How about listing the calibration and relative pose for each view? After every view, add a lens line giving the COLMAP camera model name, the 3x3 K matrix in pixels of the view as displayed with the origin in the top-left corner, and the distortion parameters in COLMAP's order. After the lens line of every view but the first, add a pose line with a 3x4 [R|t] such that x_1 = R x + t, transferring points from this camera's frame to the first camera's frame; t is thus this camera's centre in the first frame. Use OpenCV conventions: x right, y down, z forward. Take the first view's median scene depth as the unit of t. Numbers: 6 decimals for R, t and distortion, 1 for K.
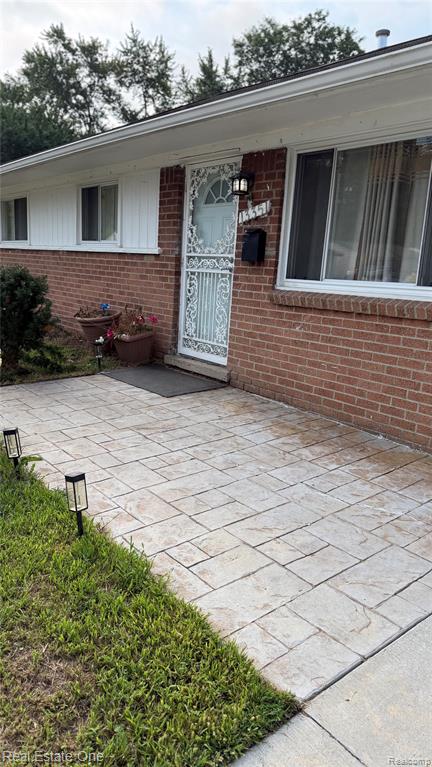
lens RADIAL K [[542.7, 0, 215.0], [0, 542.7, 386.3], [0, 0, 1]] dist [0.120232, -0.179623]
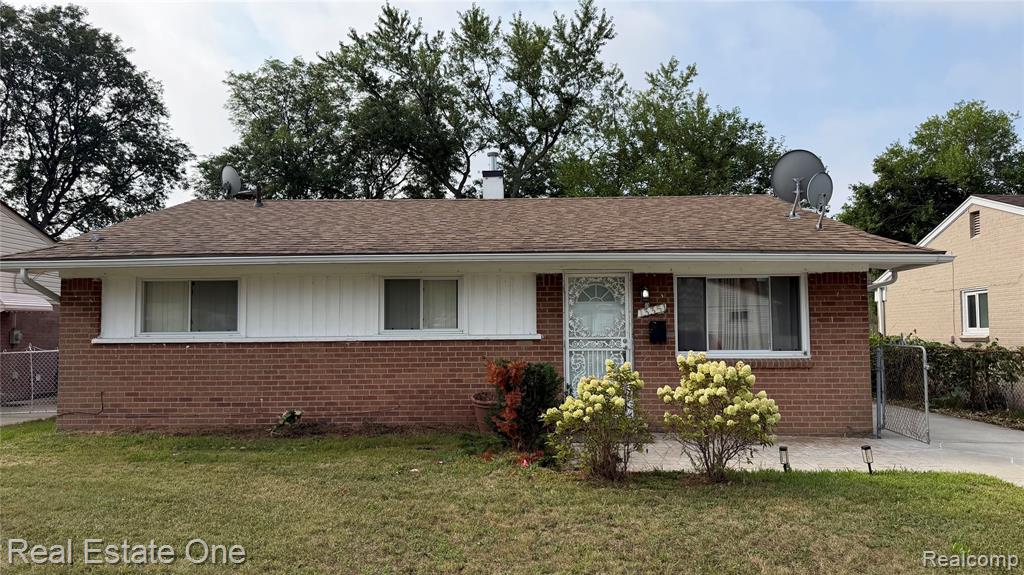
lens RADIAL K [[724.6, 0, 507.7], [0, 724.6, 298.1], [0, 0, 1]] dist [0.120232, -0.179623]
pose [[0.647629, -0.025272, 0.761536, -1.728363], [0.201742, 0.969469, -0.139394, -0.151220], [-0.734763, 0.243909, 0.632955, 0.011545]]
